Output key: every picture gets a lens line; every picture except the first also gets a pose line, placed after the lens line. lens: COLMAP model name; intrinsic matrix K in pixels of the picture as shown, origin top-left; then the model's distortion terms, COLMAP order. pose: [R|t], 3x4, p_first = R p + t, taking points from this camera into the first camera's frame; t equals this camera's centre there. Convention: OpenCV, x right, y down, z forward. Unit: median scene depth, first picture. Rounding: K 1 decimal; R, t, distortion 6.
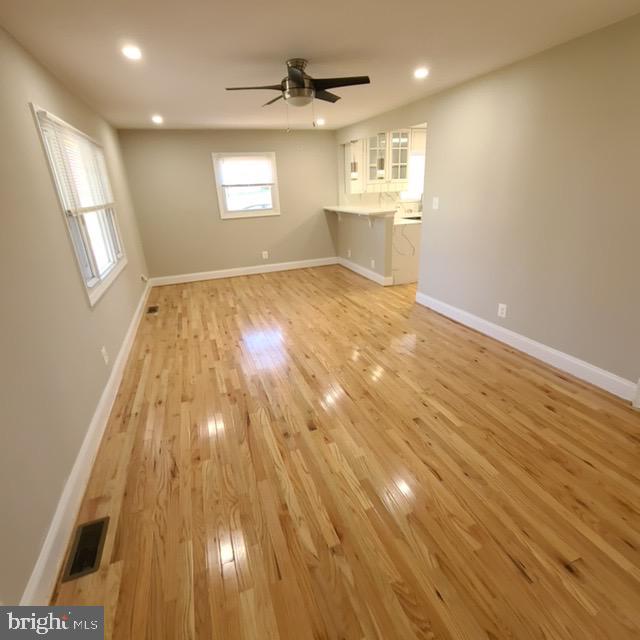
lens RADIAL K [[351.4, 0, 322.1], [0, 351.4, 320.4], [0, 0, 1]] dist [0.002279, -0.001703]
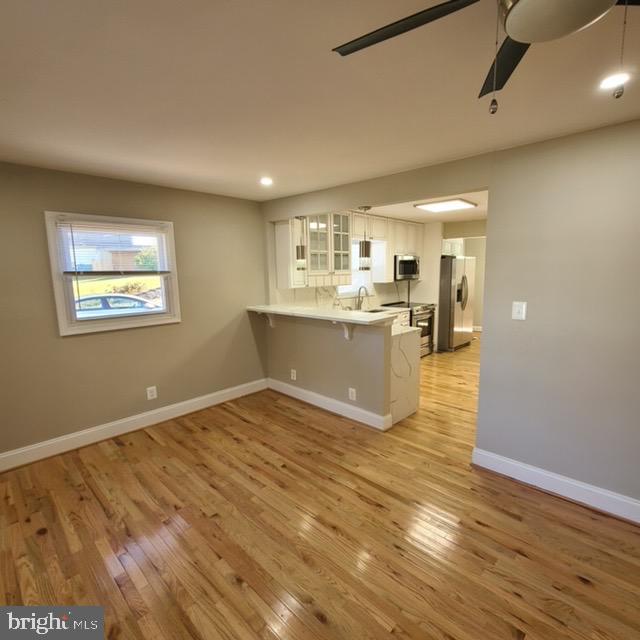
lens RADIAL K [[351.4, 0, 321.4], [0, 351.4, 320.5], [0, 0, 1]] dist [0.002279, -0.001703]
pose [[0.900031, -0.033903, 0.434505, -0.255321], [0.135374, 0.969402, -0.204775, -0.237680], [-0.414268, 0.243125, 0.877082, 0.611273]]
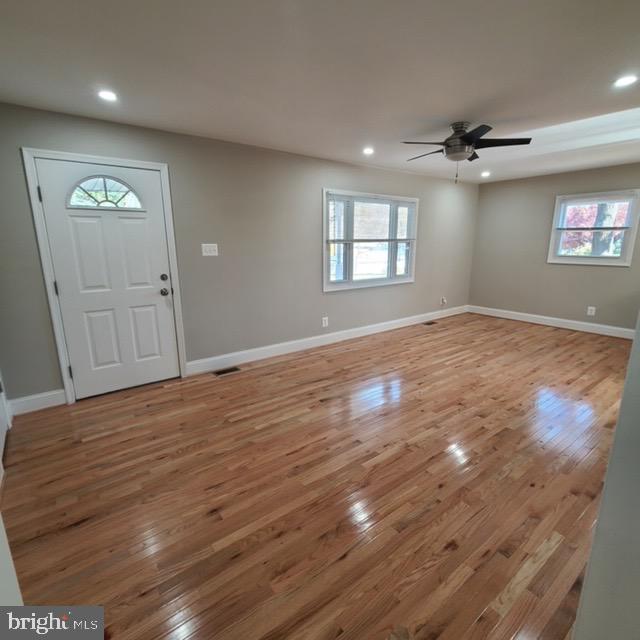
lens RADIAL K [[351.4, 0, 322.5], [0, 351.4, 319.7], [0, 0, 1]] dist [0.002279, -0.001703]
pose [[0.296145, 0.250864, -0.921610, 0.666221], [-0.350751, 0.926041, 0.139361, -0.100160], [0.888410, 0.281985, 0.362233, 0.245386]]
